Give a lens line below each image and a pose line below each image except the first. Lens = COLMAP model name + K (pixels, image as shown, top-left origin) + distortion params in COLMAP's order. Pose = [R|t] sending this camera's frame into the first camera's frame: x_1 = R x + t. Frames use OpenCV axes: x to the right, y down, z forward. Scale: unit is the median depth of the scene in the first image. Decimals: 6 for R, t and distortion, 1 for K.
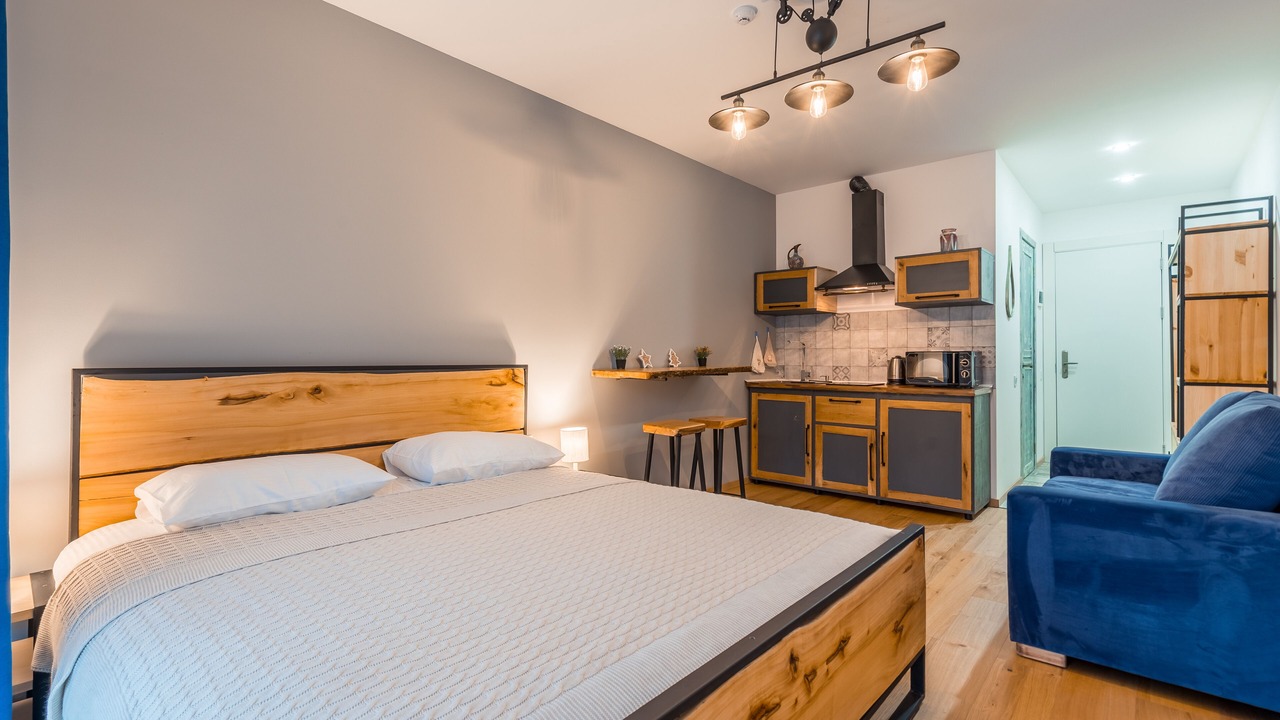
lens RADIAL K [[581.1, 0, 623.3], [0, 581.1, 351.4], [0, 0, 1]] dist [-0.012674, 0.003734]
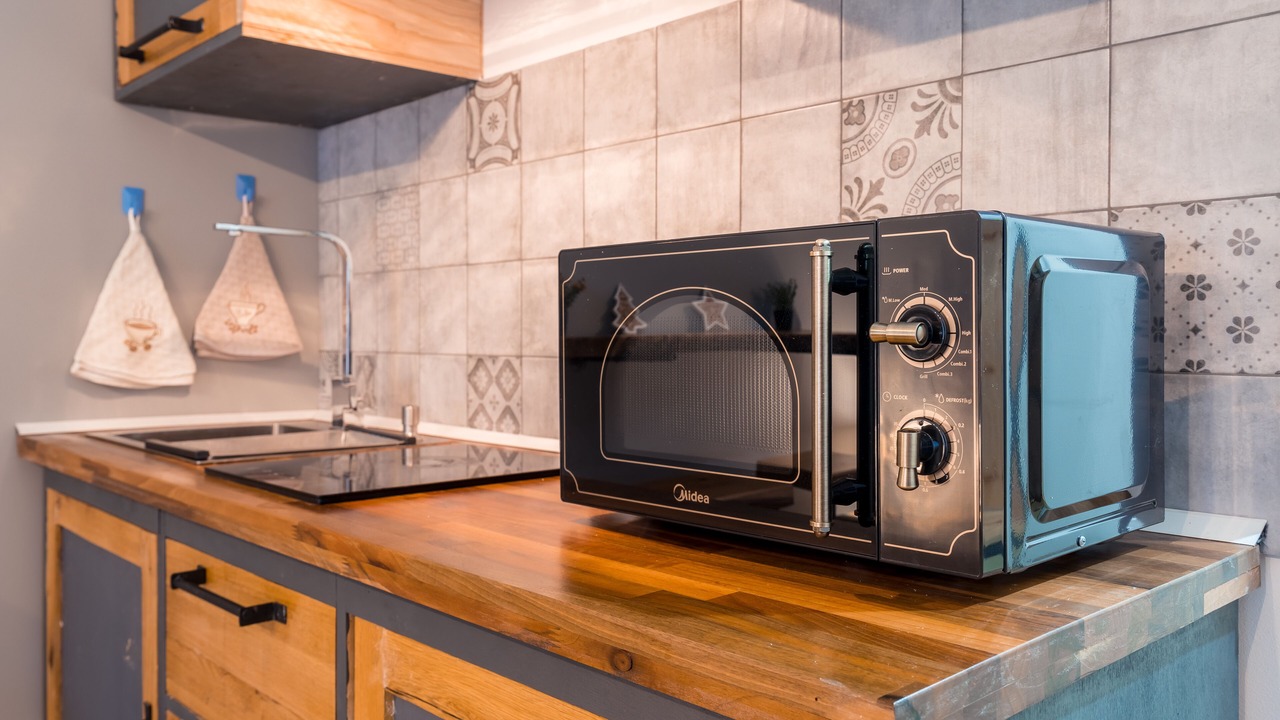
lens RADIAL K [[1057.7, 0, 611.9], [0, 1057.7, 337.8], [0, 0, 1]] dist [0.011522, -0.006309]
pose [[0.997299, 0.000448, -0.073452, 0.606864], [0.000620, 0.999894, 0.014515, 0.019820], [0.073451, -0.014521, 0.997193, 0.902163]]
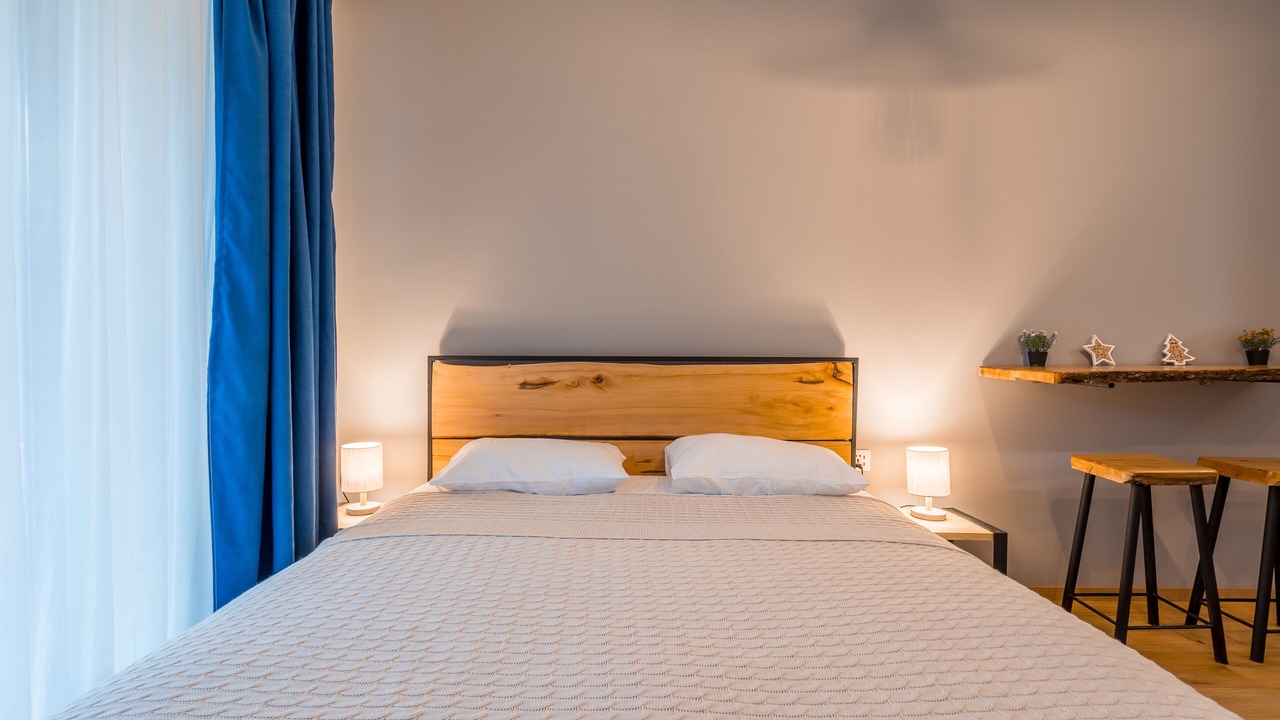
lens RADIAL K [[572.9, 0, 627.5], [0, 572.9, 357.6], [0, 0, 1]] dist [-0.007015, 0.001301]
pose [[0.659206, 0.014623, -0.751820, 0.179700], [0.006445, 0.999664, 0.025095, 0.001635], [0.751934, -0.021388, 0.658891, 0.242246]]
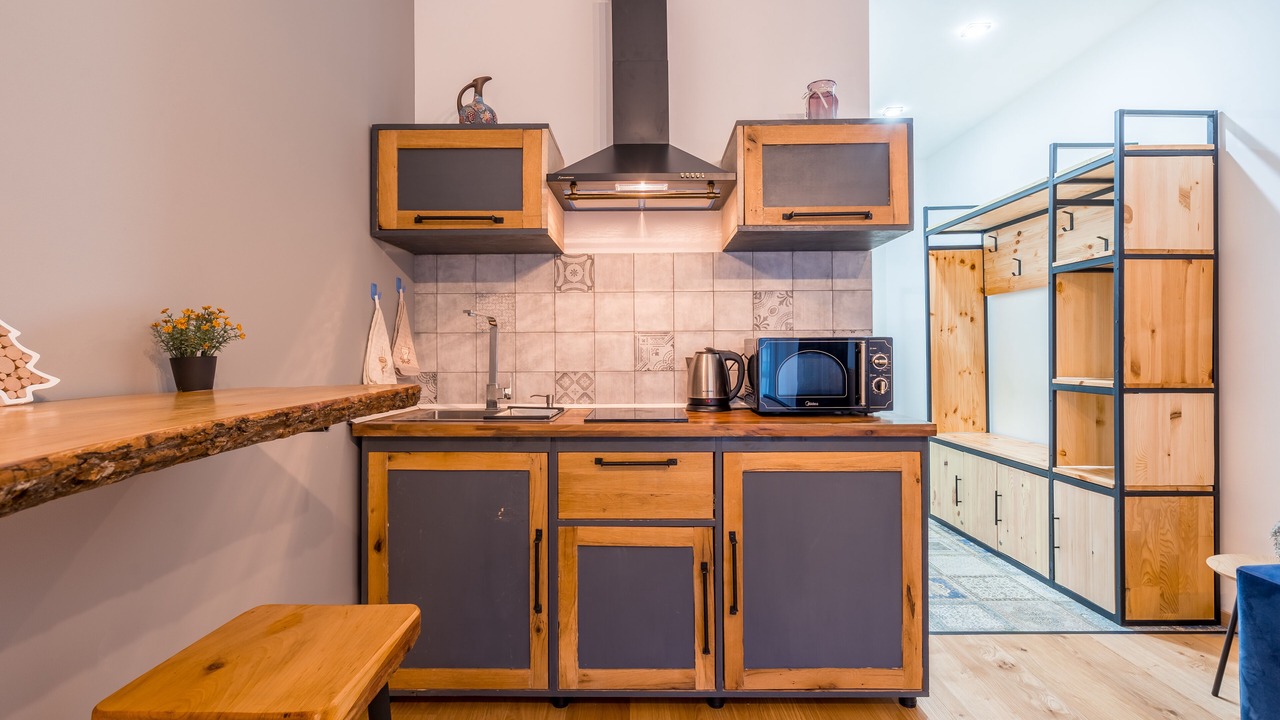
lens RADIAL K [[625.6, 0, 645.4], [0, 625.6, 349.8], [0, 0, 1]] dist [0.002645, -0.001355]
pose [[0.733645, -0.000459, 0.679533, 0.118089], [-0.001027, 0.999998, 0.001784, 0.010244], [-0.679533, -0.002007, 0.733643, 0.834982]]
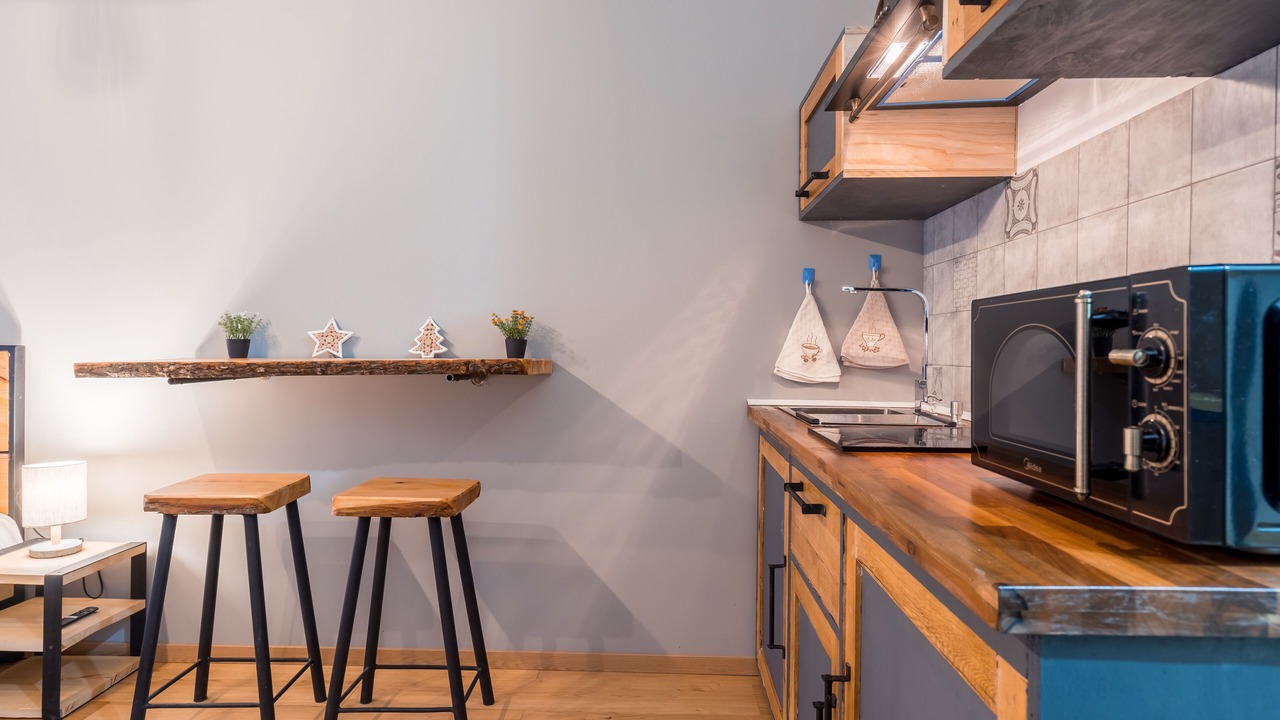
lens RADIAL K [[718.4, 0, 619.0], [0, 718.4, 345.9], [0, 0, 1]] dist [0.016920, 0.000856]
pose [[0.642981, 0.002222, -0.765879, 0.707883], [-0.000031, 0.999996, 0.002875, 0.018362], [0.765882, -0.001825, 0.642978, 0.881501]]
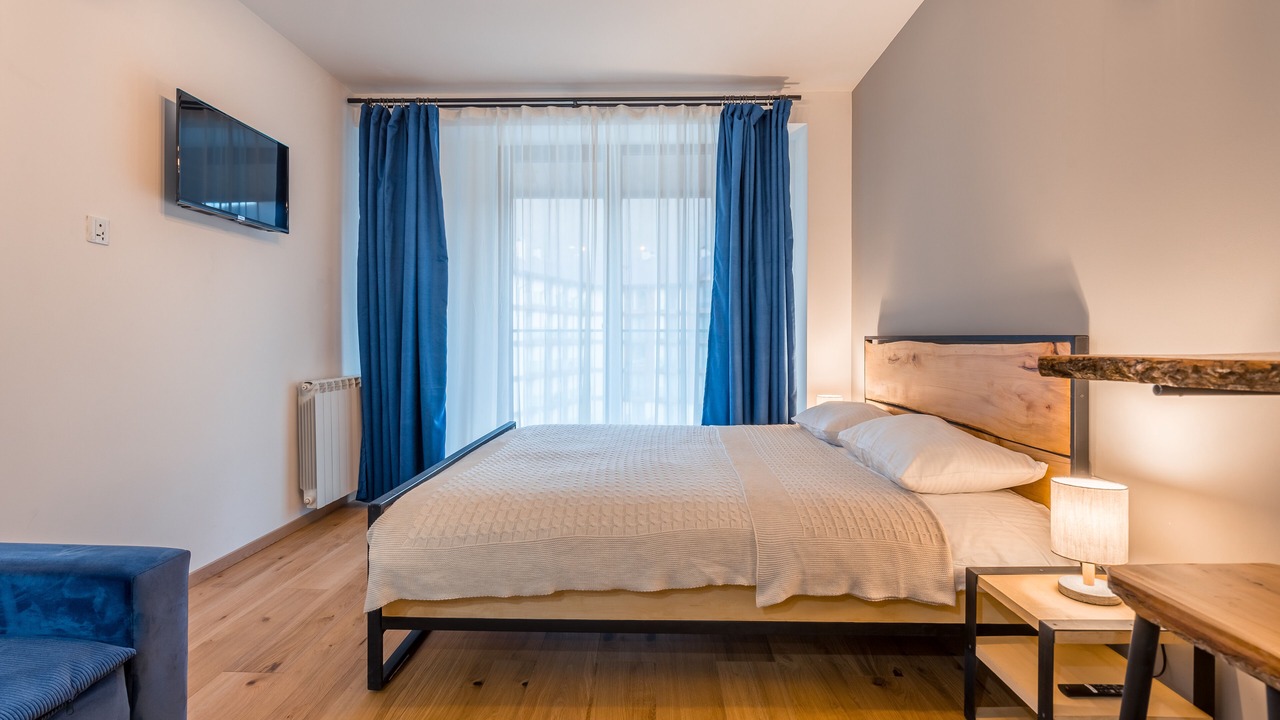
lens RADIAL K [[625.6, 0, 630.7], [0, 625.6, 341.2], [0, 0, 1]] dist [0.002645, -0.001355]
pose [[-0.768560, 0.003010, -0.639771, 0.434567], [0.006119, 0.999978, -0.002646, 0.023929], [0.639748, -0.005949, -0.768561, 1.040049]]
